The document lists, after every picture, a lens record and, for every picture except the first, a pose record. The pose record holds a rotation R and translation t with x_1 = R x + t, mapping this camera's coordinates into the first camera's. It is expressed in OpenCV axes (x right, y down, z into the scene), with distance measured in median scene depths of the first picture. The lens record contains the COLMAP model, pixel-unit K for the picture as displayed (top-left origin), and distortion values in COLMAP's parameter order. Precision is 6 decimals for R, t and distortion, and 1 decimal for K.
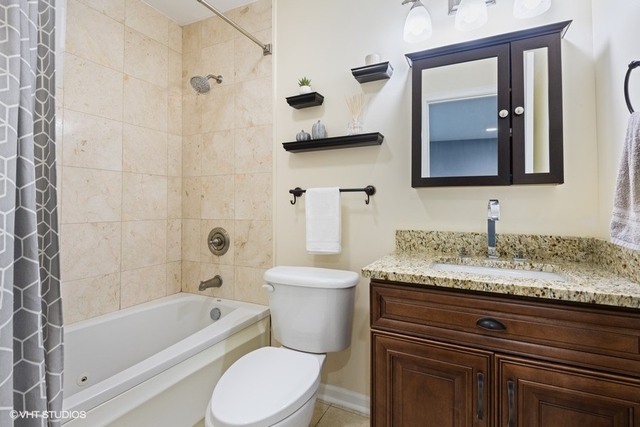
lens RADIAL K [[307.4, 0, 318.9], [0, 307.4, 215.3], [0, 0, 1]] dist [0.000177, 0.000147]
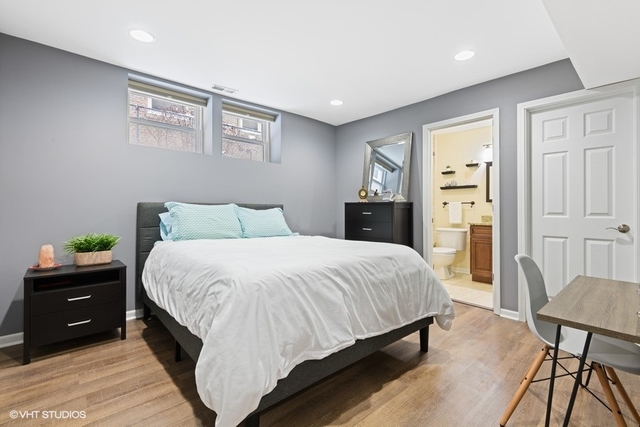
lens RADIAL K [[288.5, 0, 315.3], [0, 288.5, 211.6], [0, 0, 1]] dist [0.012222, 0.000373]
pose [[0.924942, -0.003208, -0.380095, -0.182120], [0.001798, 0.999990, -0.004065, 0.013094], [0.380104, 0.003076, 0.924938, -2.218649]]
